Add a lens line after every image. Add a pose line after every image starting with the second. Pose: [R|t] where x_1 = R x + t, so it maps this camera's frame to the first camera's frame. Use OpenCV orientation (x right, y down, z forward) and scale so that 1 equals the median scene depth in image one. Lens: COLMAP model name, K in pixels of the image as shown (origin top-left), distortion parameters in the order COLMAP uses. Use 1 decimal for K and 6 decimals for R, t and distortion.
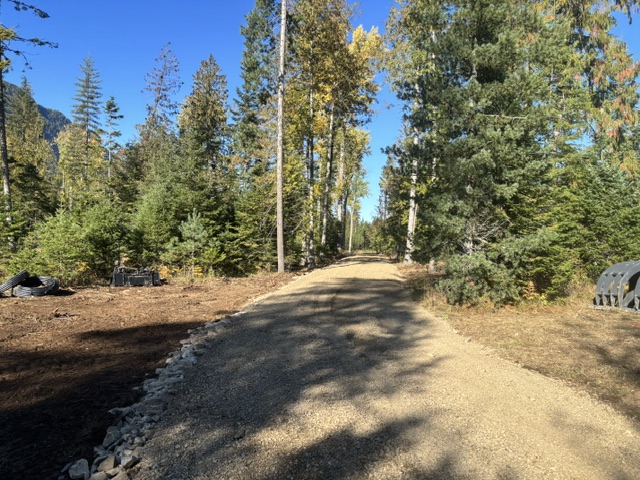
lens RADIAL K [[427.6, 0, 322.5], [0, 427.6, 238.1], [0, 0, 1]] dist [-0.033386, -0.000371]
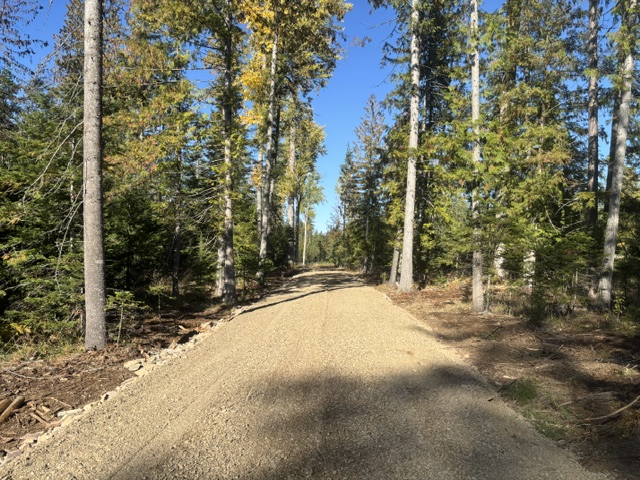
lens RADIAL K [[427.6, 0, 319.3], [0, 427.6, 241.6], [0, 0, 1]] dist [-0.033386, -0.000371]
pose [[0.994746, -0.012091, 0.101659, 0.019758], [0.014181, 0.999702, -0.019862, 0.006641], [-0.101389, 0.021199, 0.994621, 0.351864]]
